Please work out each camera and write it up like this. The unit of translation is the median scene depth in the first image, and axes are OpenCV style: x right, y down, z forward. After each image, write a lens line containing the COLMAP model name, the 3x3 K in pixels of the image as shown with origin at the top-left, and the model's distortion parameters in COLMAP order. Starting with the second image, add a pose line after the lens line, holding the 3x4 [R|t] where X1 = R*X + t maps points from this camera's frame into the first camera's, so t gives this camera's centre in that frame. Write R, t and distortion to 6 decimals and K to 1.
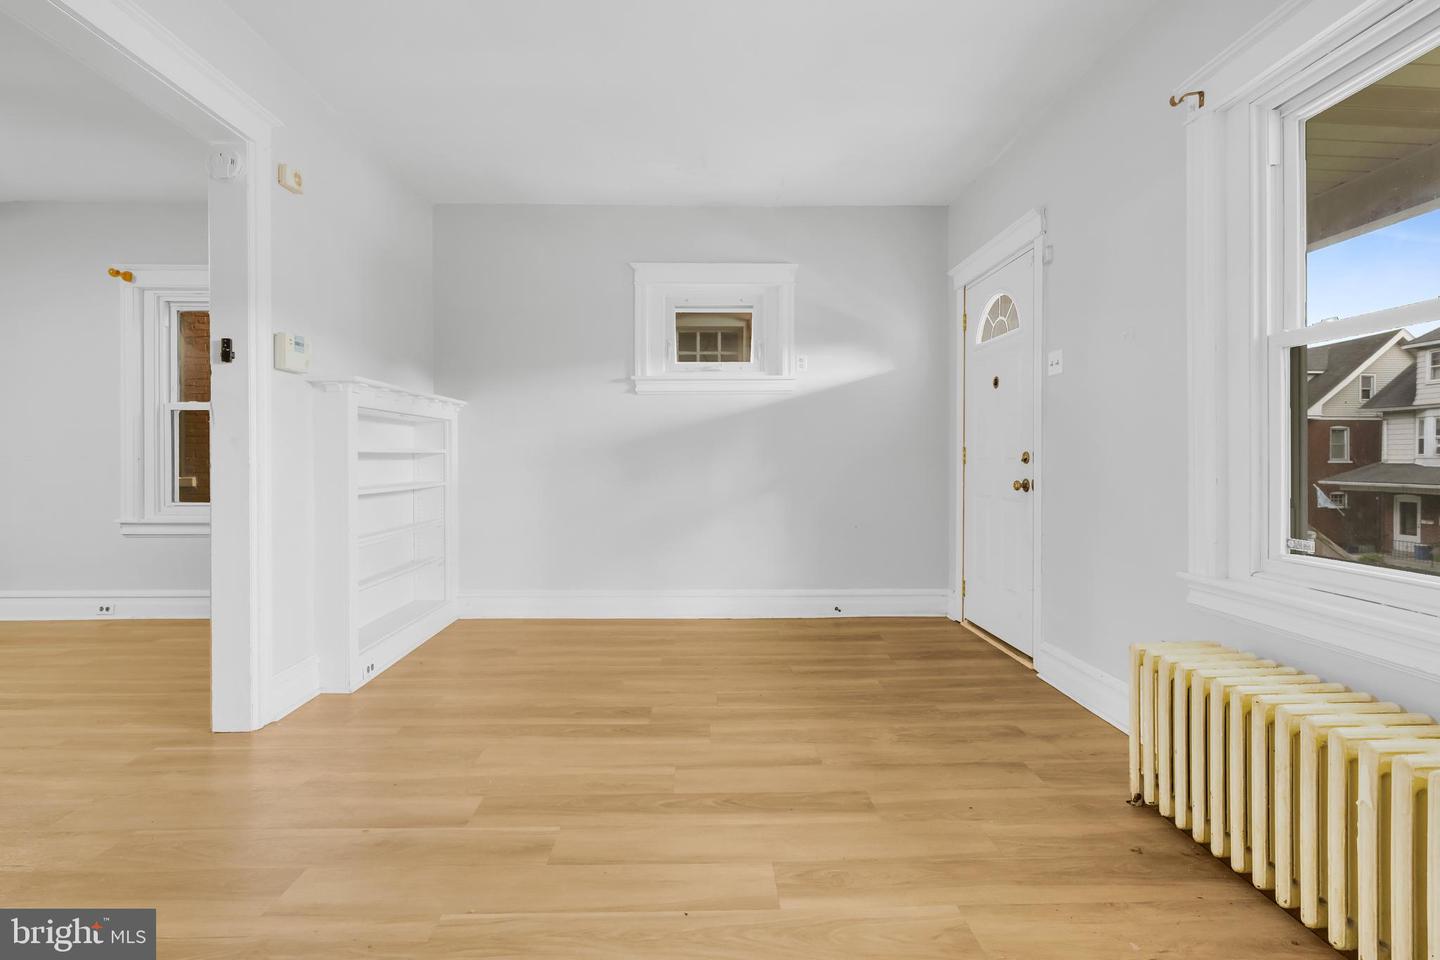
lens RADIAL K [[656.8, 0, 717.2], [0, 656.8, 464.8], [0, 0, 1]] dist [-0.007438, 0.002572]
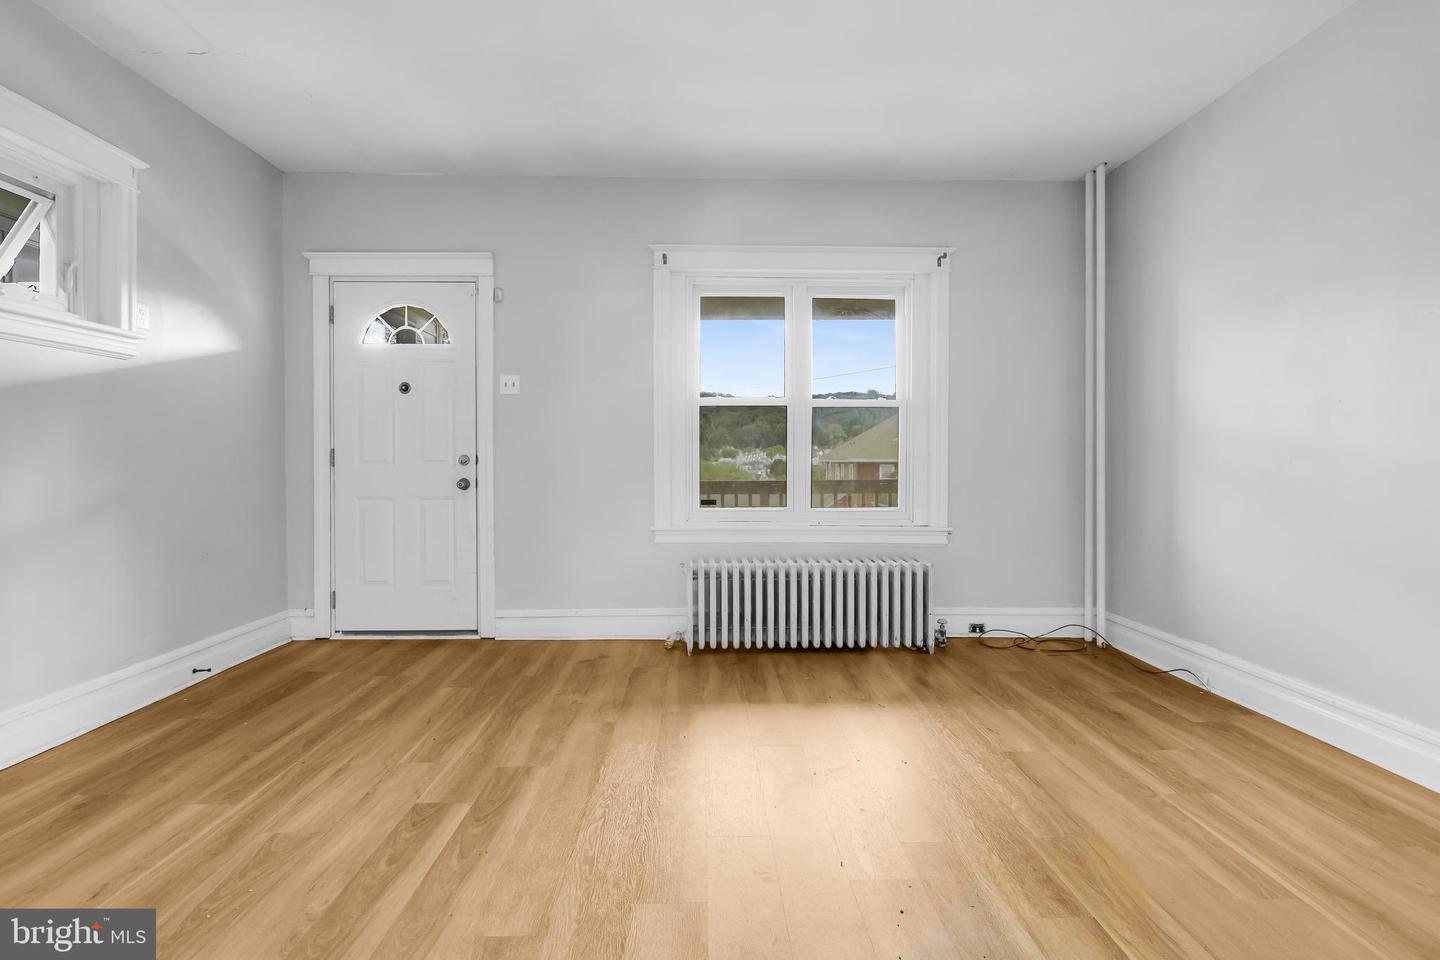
lens RADIAL K [[656.8, 0, 726.9], [0, 656.8, 466.5], [0, 0, 1]] dist [-0.007438, 0.002572]
pose [[-0.011891, -0.008188, 0.999896, -0.875993], [0.007595, 0.999937, 0.008278, -0.006067], [-0.999900, 0.007692, -0.011828, 0.705246]]
